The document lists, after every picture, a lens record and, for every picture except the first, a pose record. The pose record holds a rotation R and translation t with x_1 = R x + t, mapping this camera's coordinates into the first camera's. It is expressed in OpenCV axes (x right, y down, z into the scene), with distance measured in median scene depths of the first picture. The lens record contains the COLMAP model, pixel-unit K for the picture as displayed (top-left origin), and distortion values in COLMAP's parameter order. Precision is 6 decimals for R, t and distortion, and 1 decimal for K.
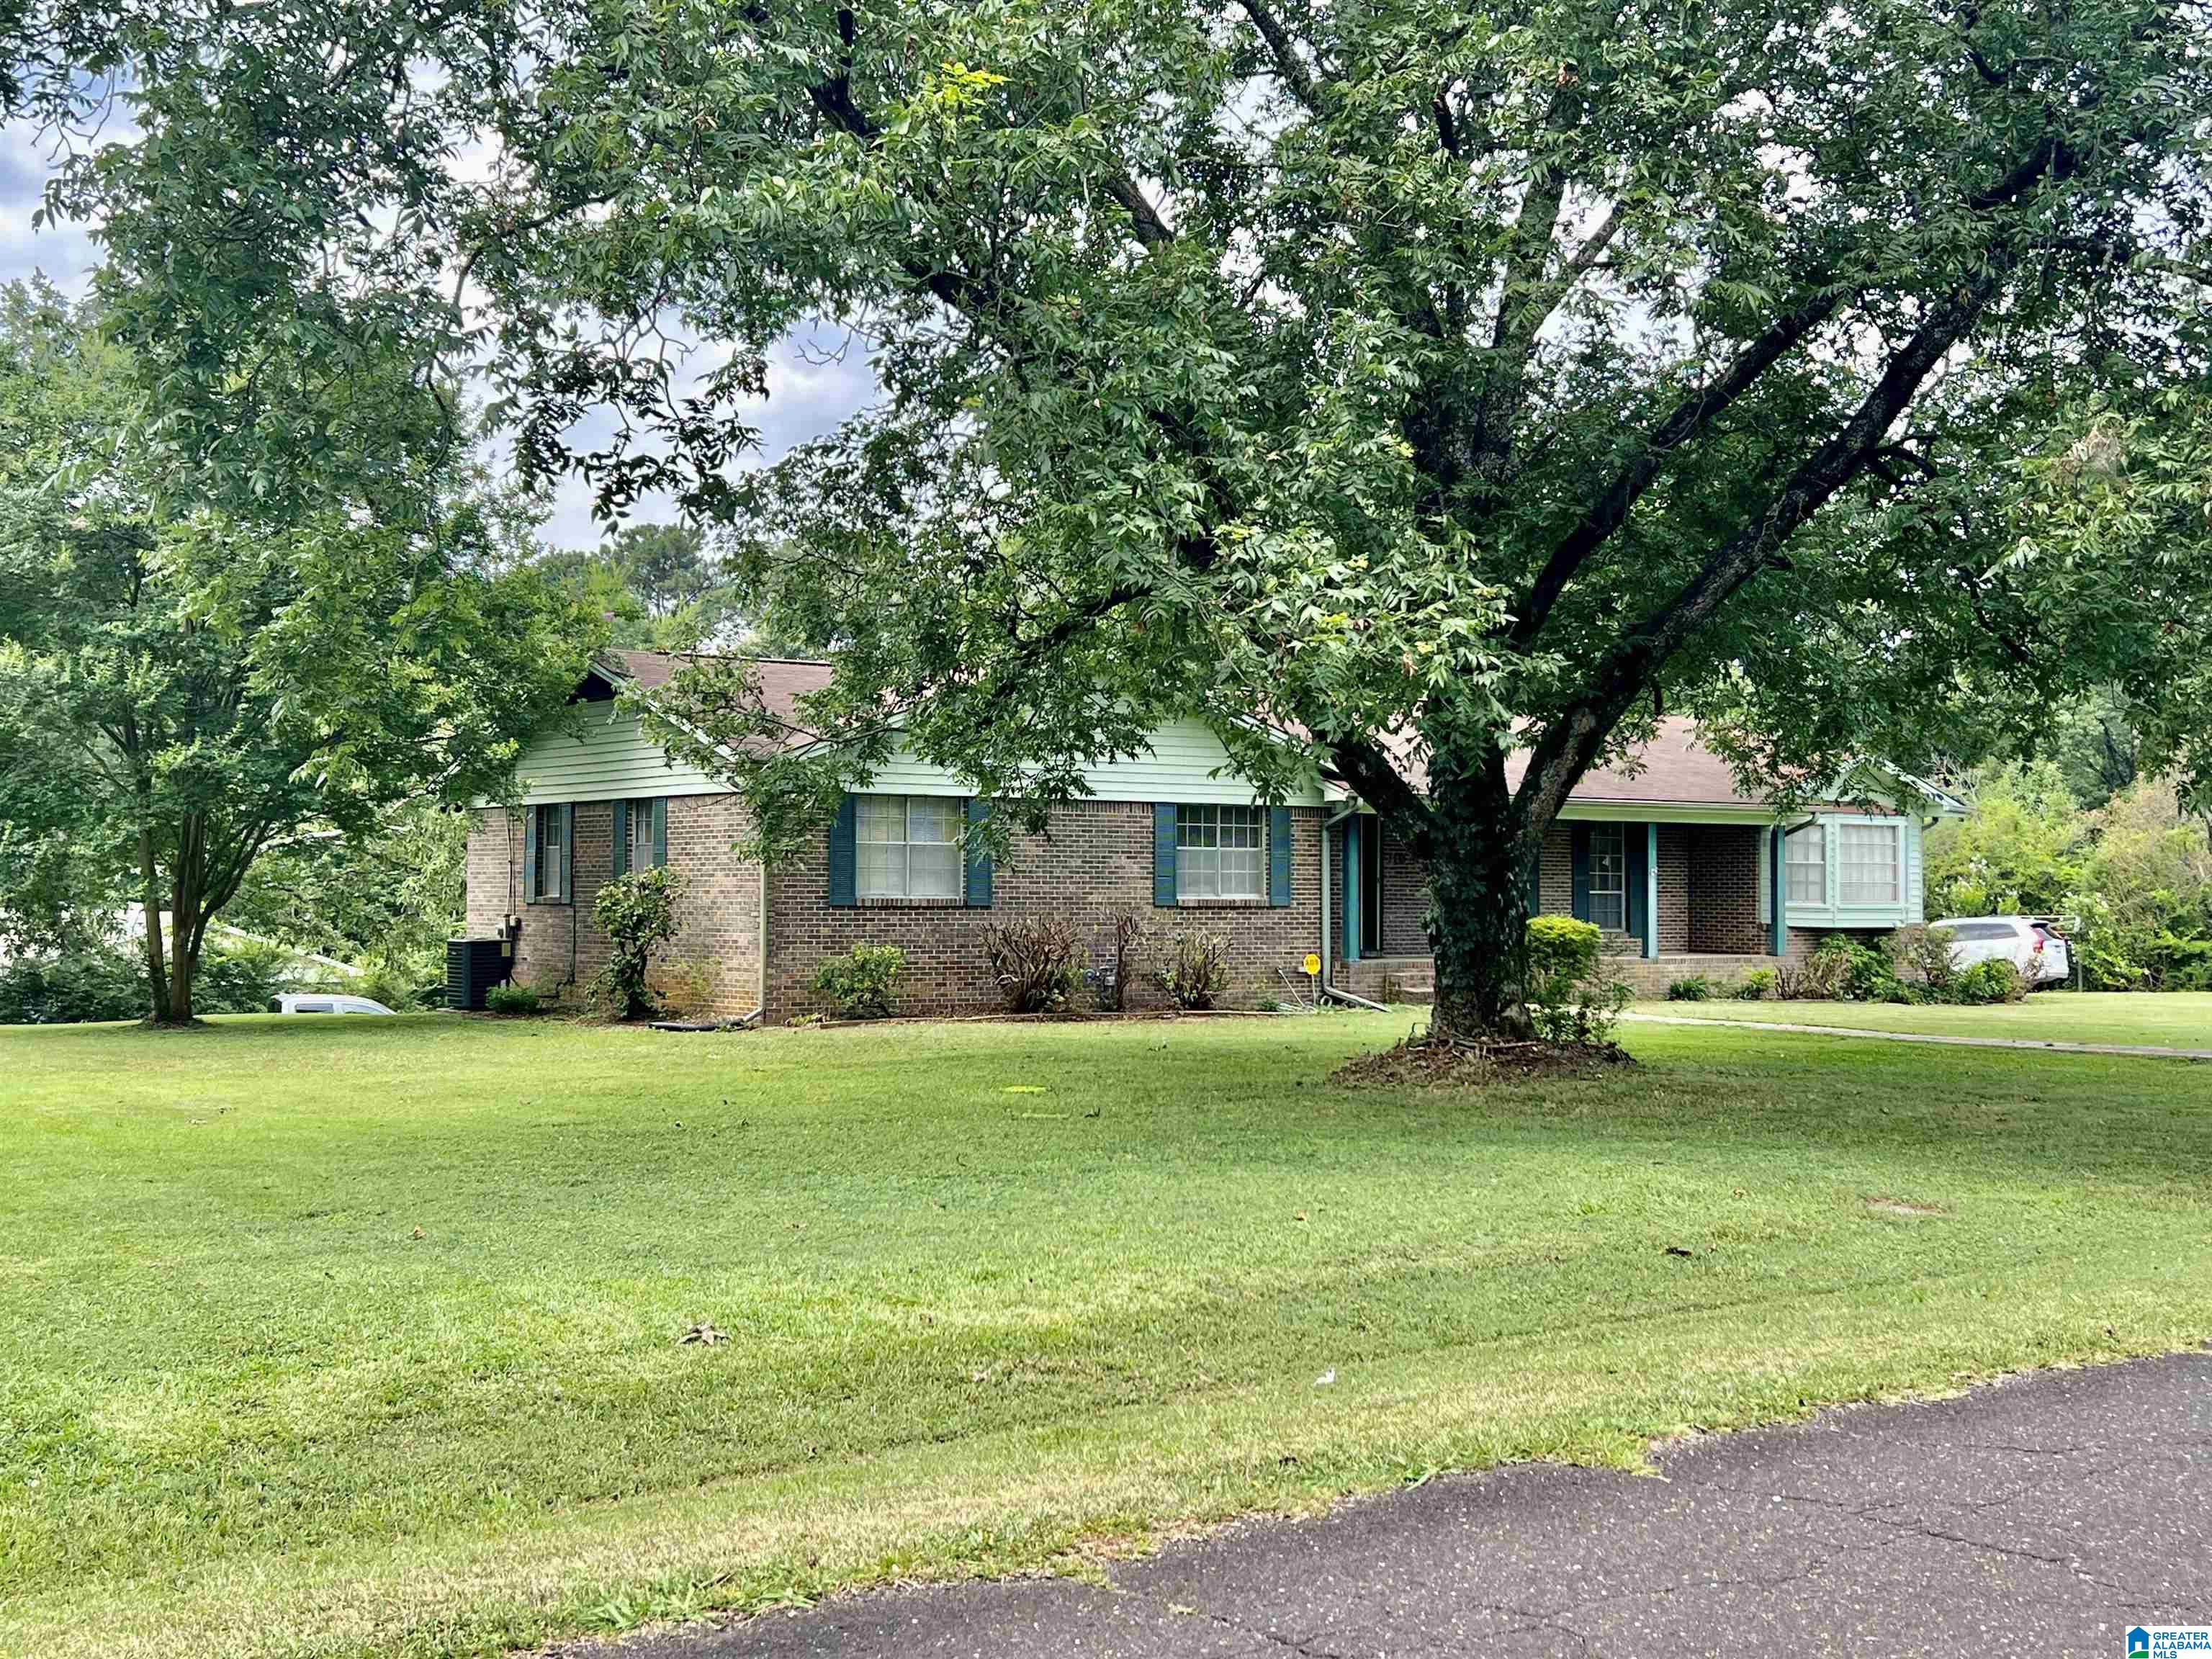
lens RADIAL K [[2585.2, 0, 1104.5], [0, 2585.2, 831.4], [0, 0, 1]] dist [0.012900, 0.000000]
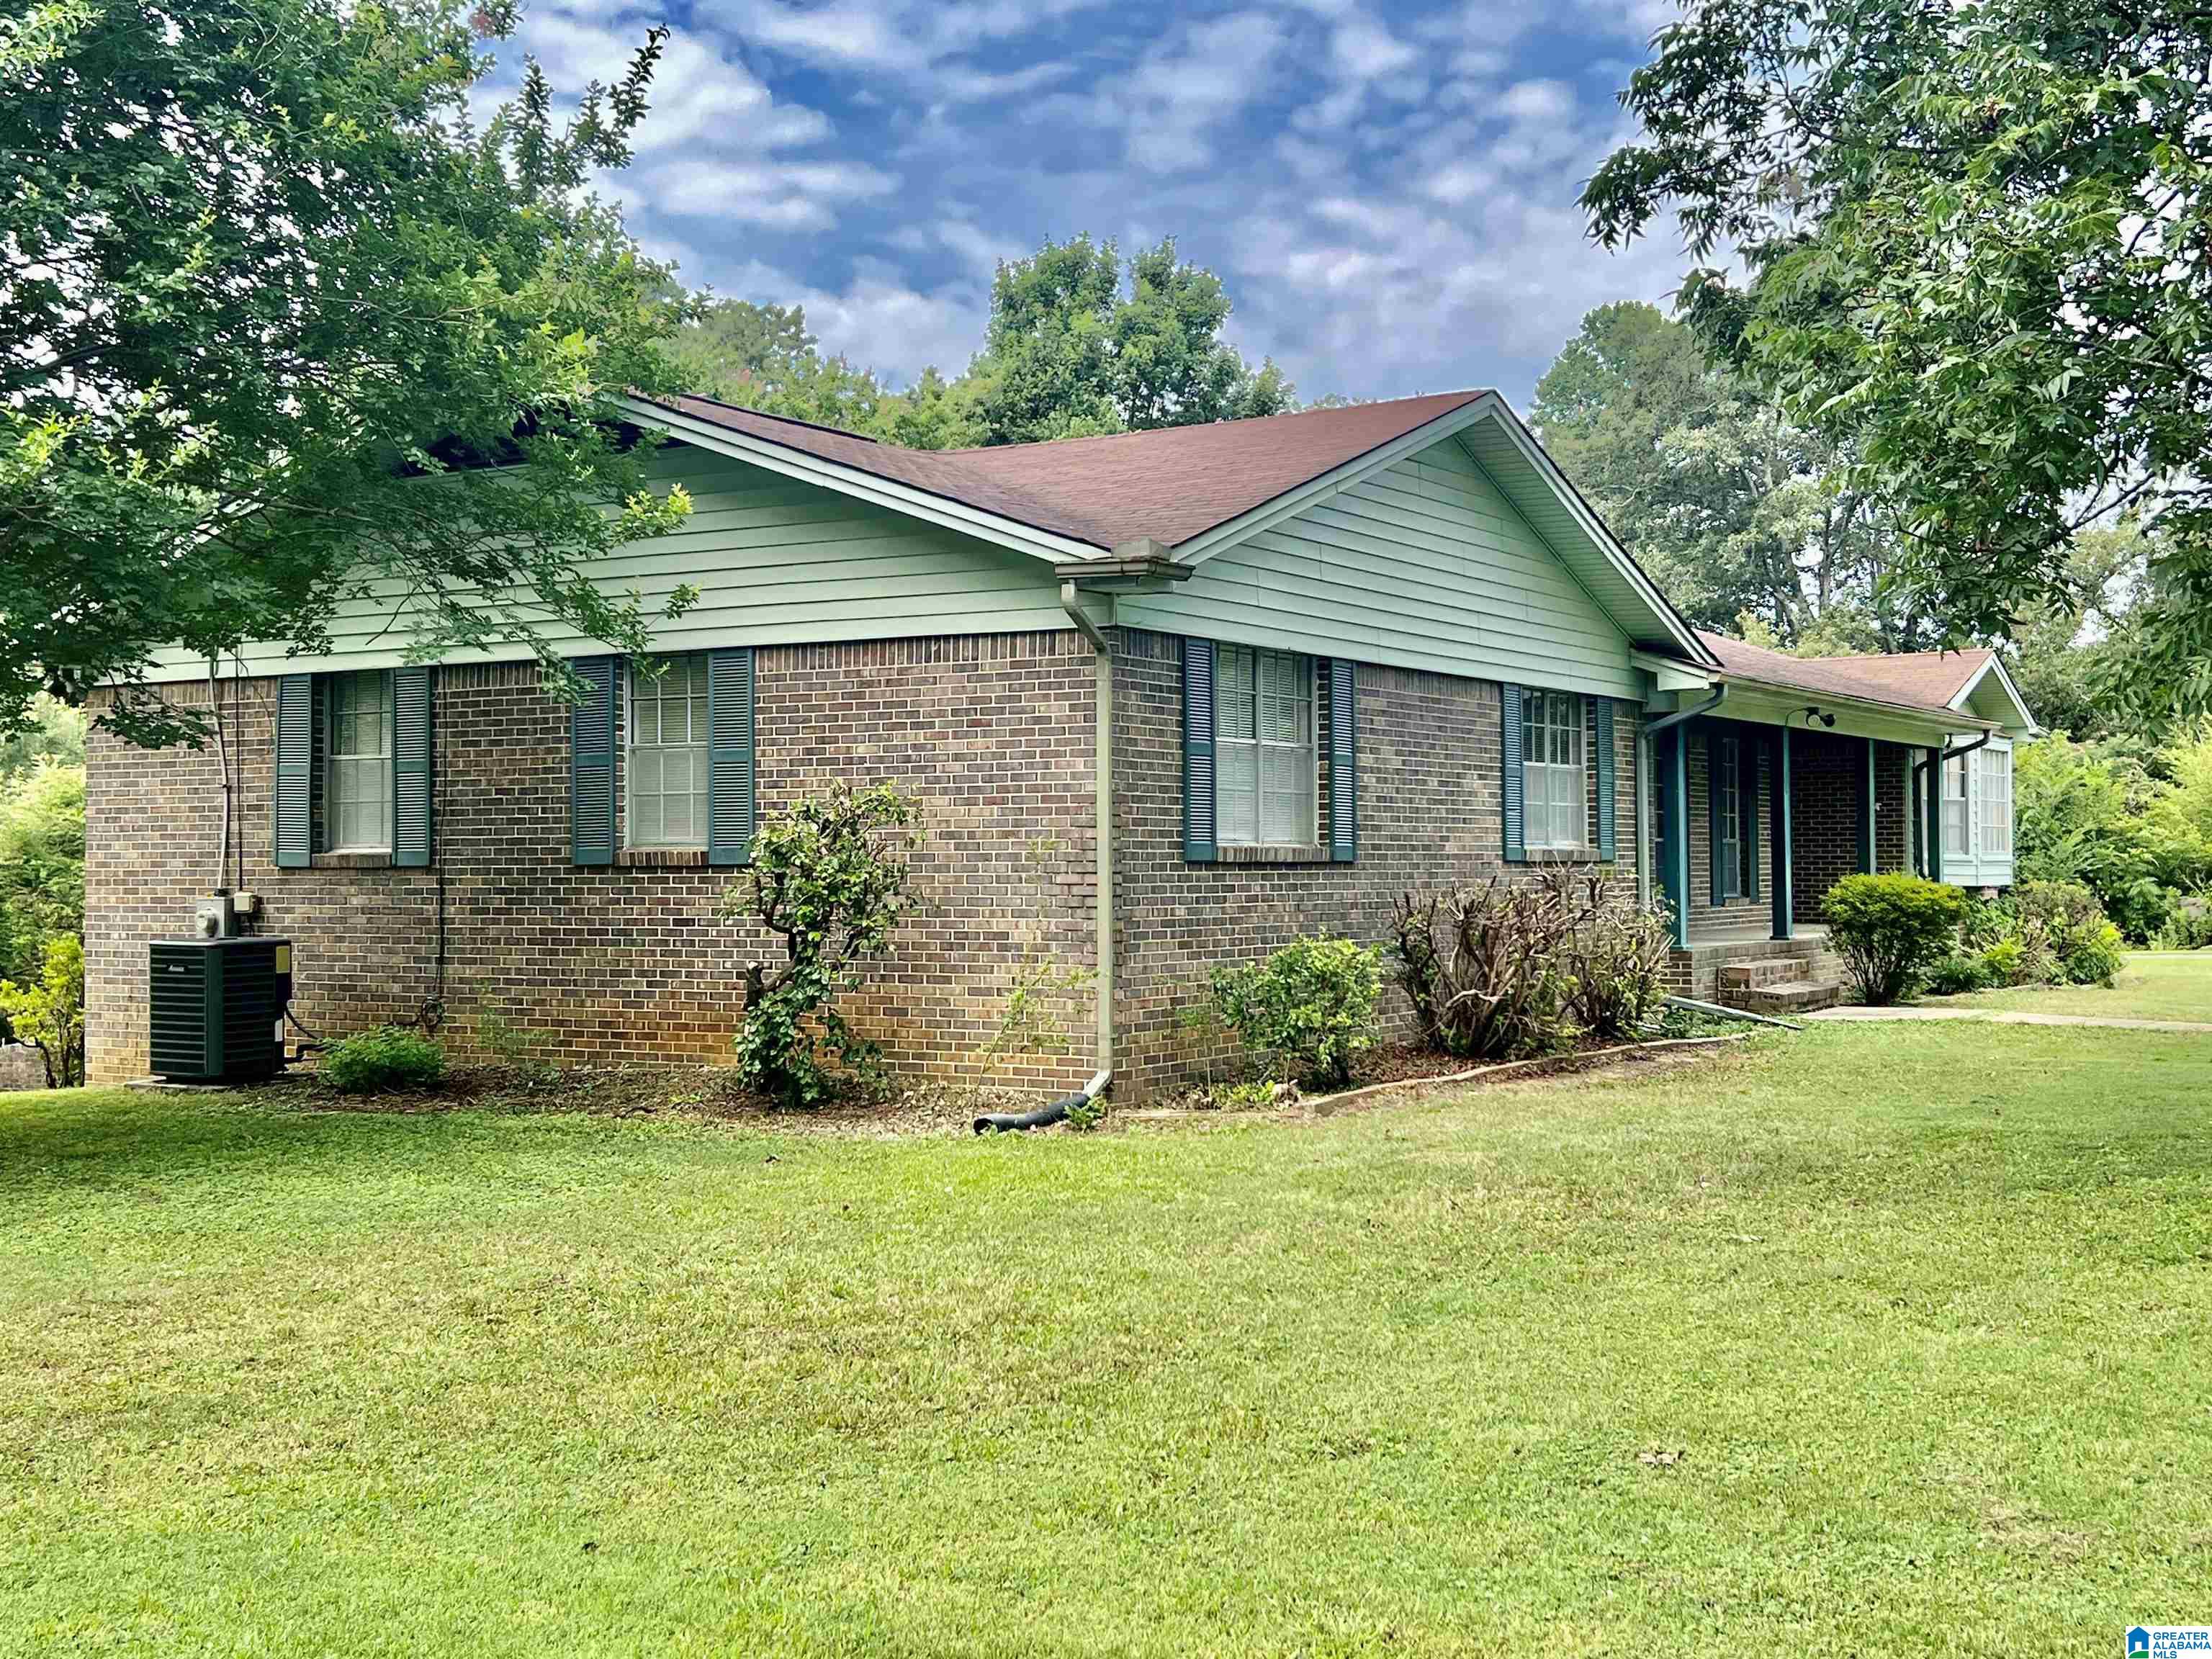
lens RADIAL K [[2585.2, 0, 1108.4], [0, 2585.2, 825.2], [0, 0, 1]] dist [0.012900, 0.000000]
pose [[0.916684, -0.003181, 0.399601, -0.293269], [-0.000865, 0.999950, 0.009944, 0.015073], [-0.399613, -0.009462, 0.916635, 0.493986]]
